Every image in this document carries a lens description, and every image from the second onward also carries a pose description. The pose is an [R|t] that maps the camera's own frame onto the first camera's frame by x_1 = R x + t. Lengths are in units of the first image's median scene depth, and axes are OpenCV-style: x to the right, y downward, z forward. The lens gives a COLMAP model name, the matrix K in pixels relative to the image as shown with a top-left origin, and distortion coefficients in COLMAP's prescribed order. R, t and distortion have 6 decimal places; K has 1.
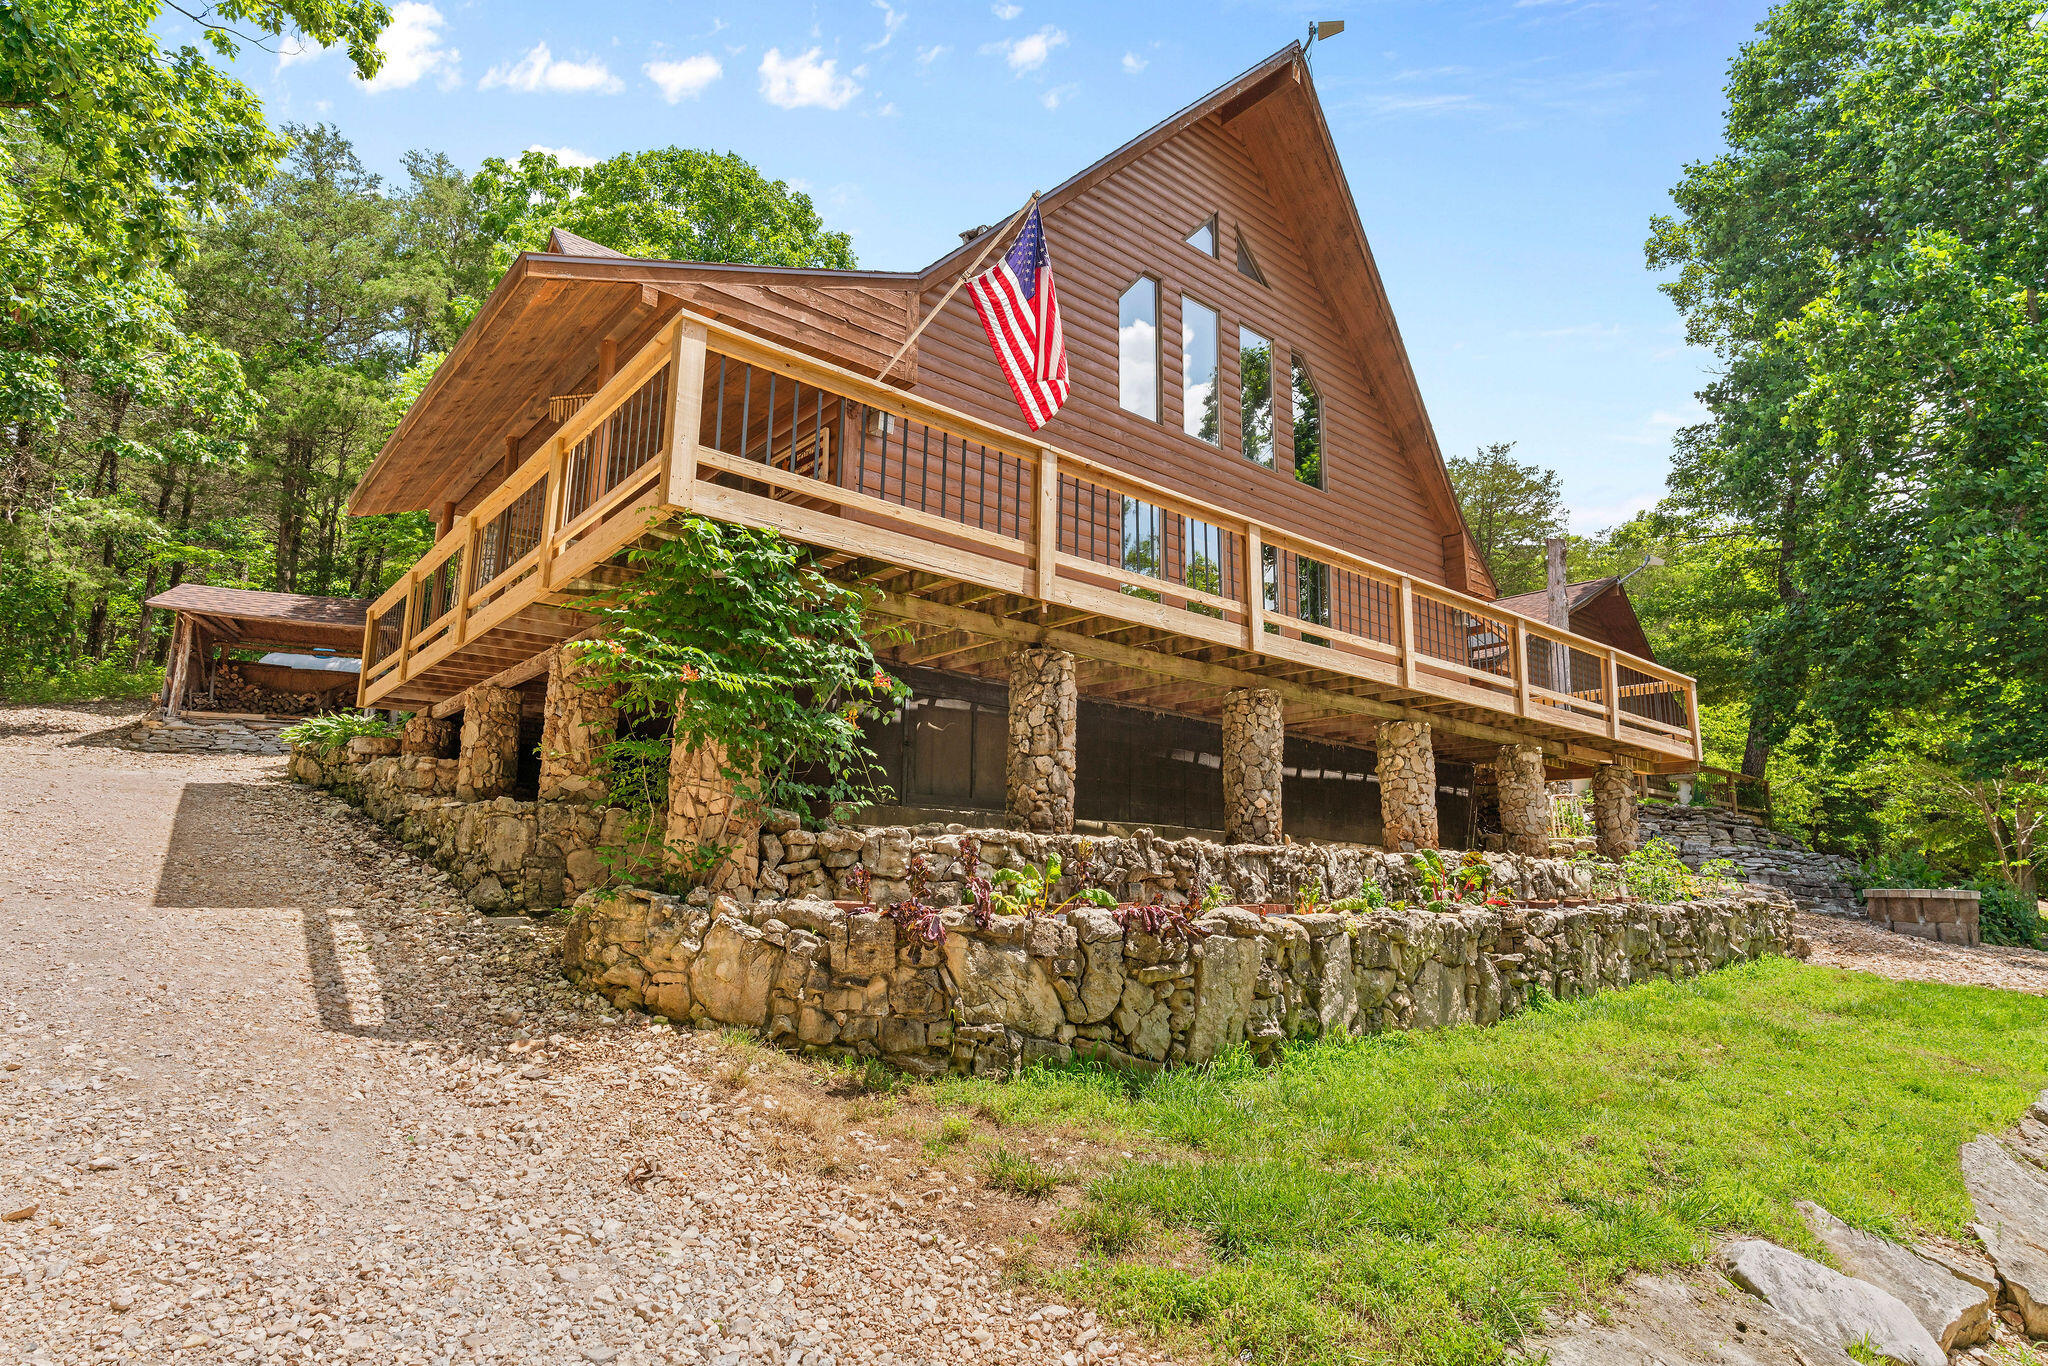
lens RADIAL K [[1104.8, 0, 1018.3], [0, 1104.8, 688.9], [0, 0, 1]] dist [-0.003808, 0.000163]
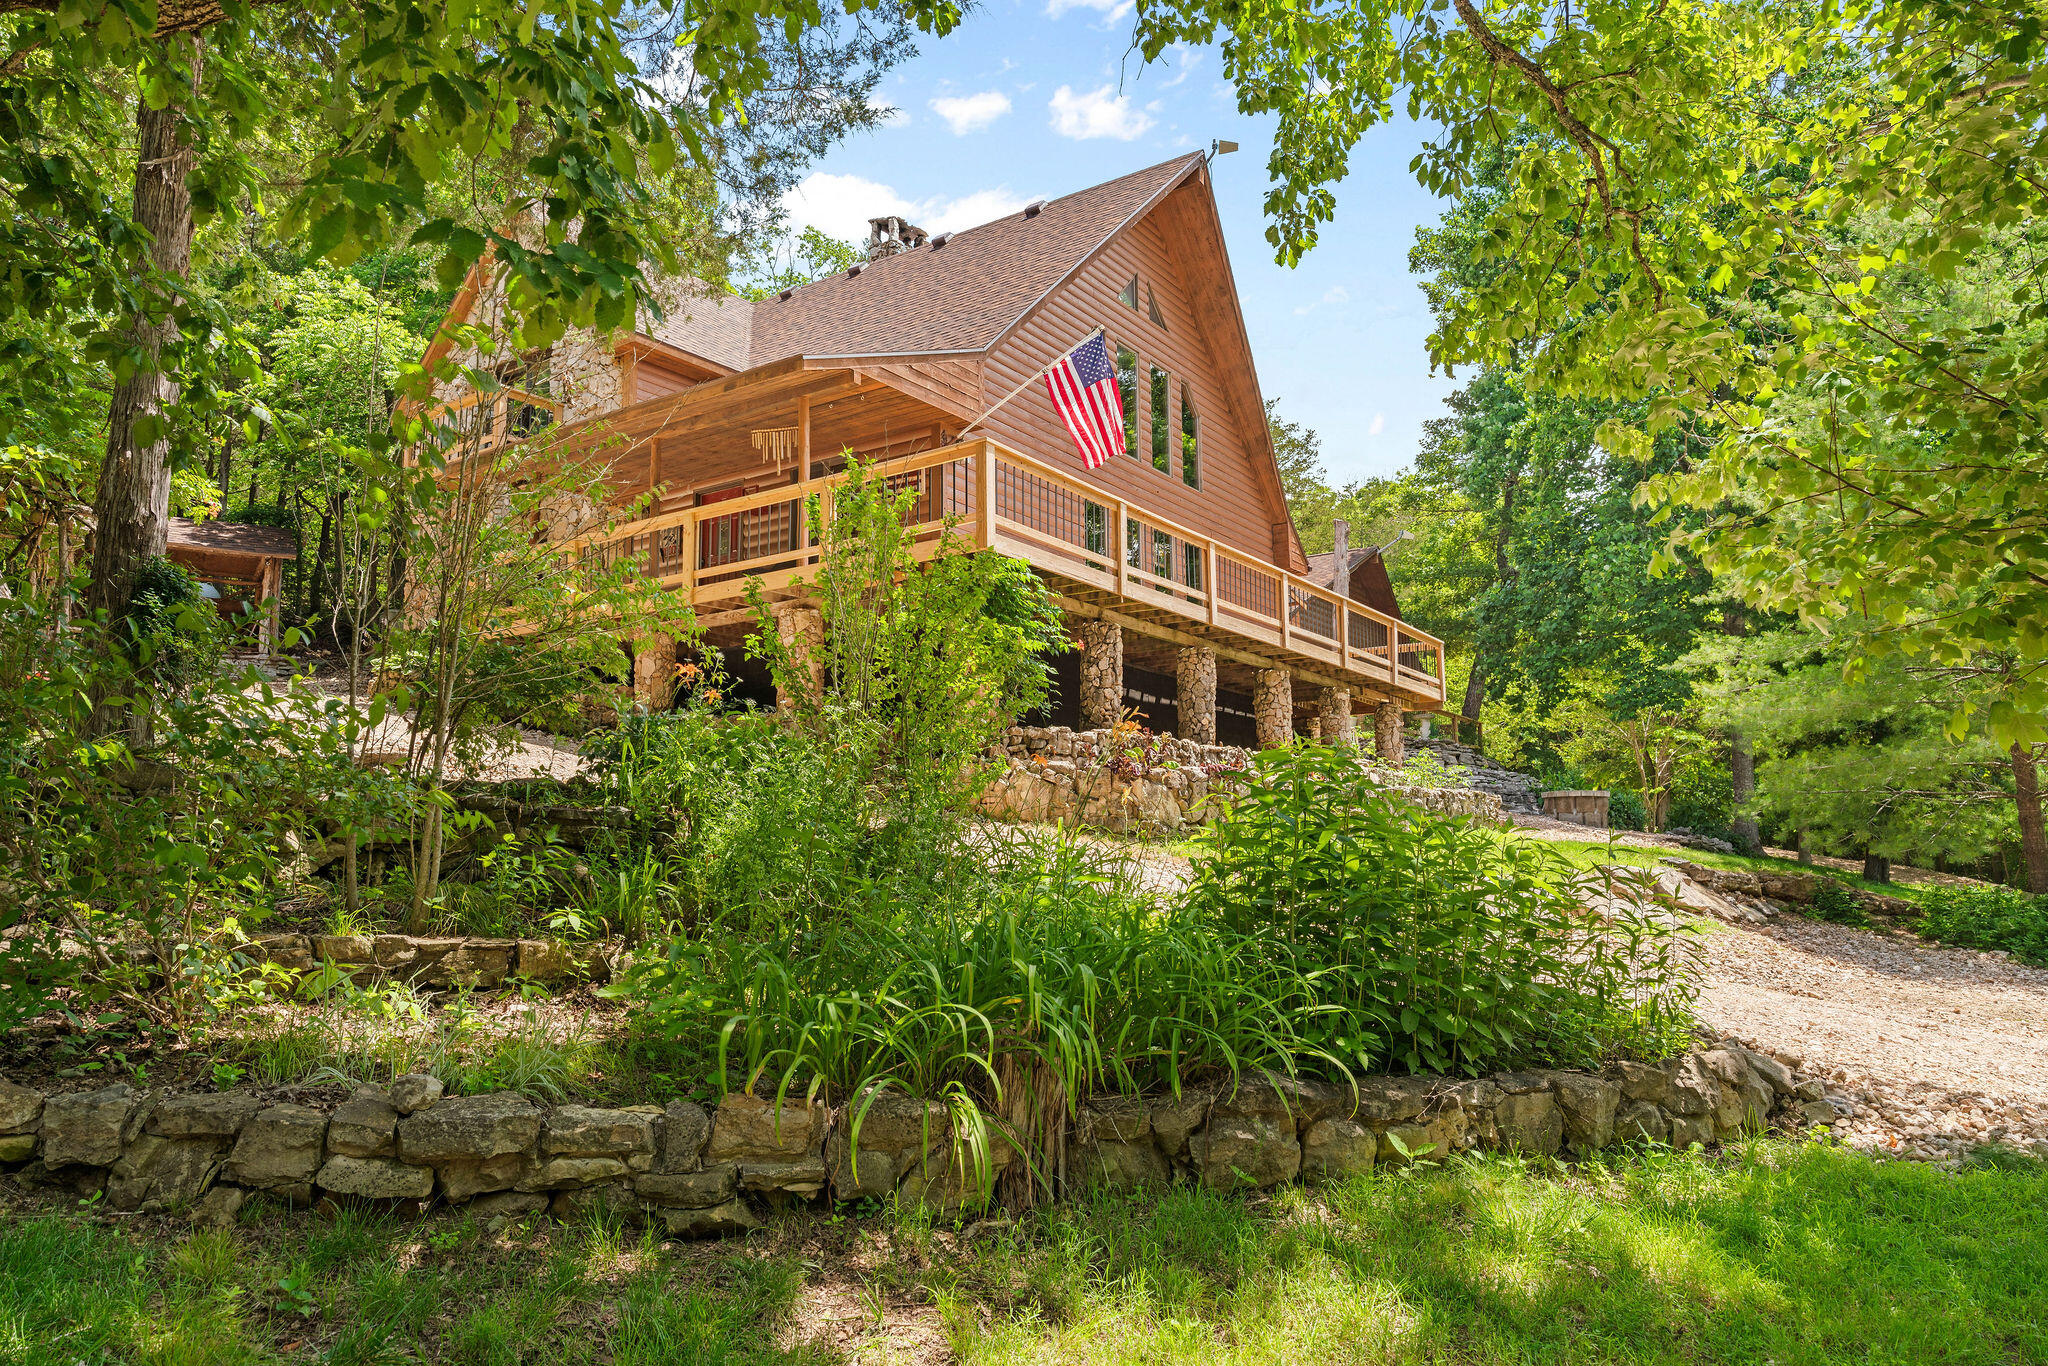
lens RADIAL K [[1347.5, 0, 1031.1], [0, 1347.5, 690.7], [0, 0, 1]] dist [0.009780, 0.003106]
pose [[0.961095, 0.013697, 0.275879, -0.409582], [-0.028430, 0.998371, 0.049476, -0.020009], [-0.274752, -0.055395, 0.959918, -0.567148]]
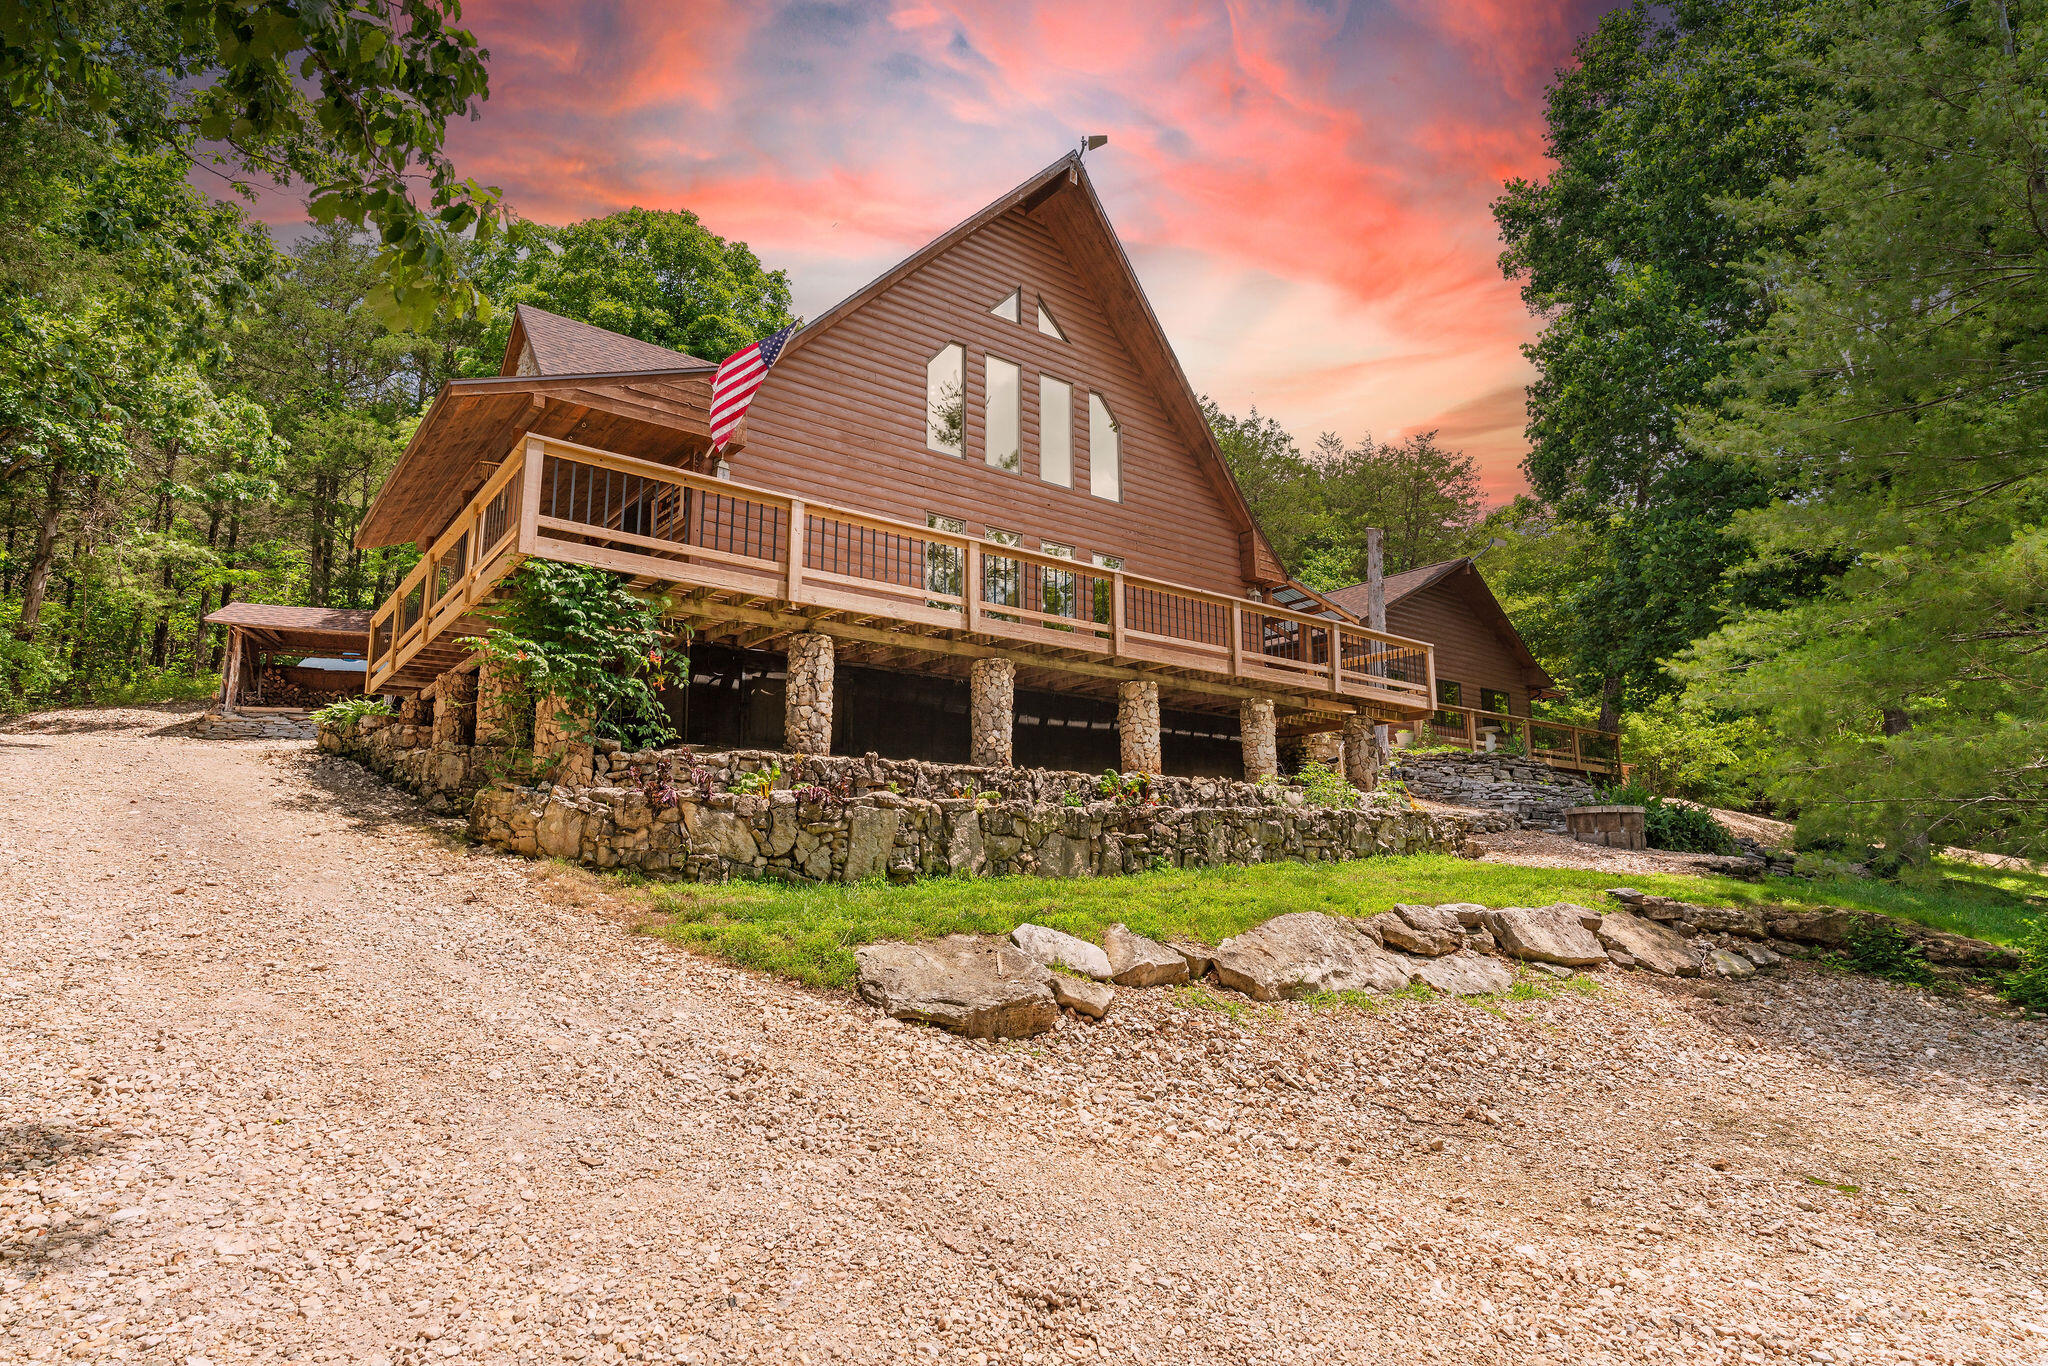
lens RADIAL K [[1104.8, 0, 1017.6], [0, 1104.8, 693.4], [0, 0, 1]] dist [-0.003808, 0.000163]
pose [[0.999125, -0.027643, -0.031402, 0.227994], [0.028065, 0.999521, 0.013080, 0.020920], [0.031025, -0.013950, 0.999421, -0.304985]]
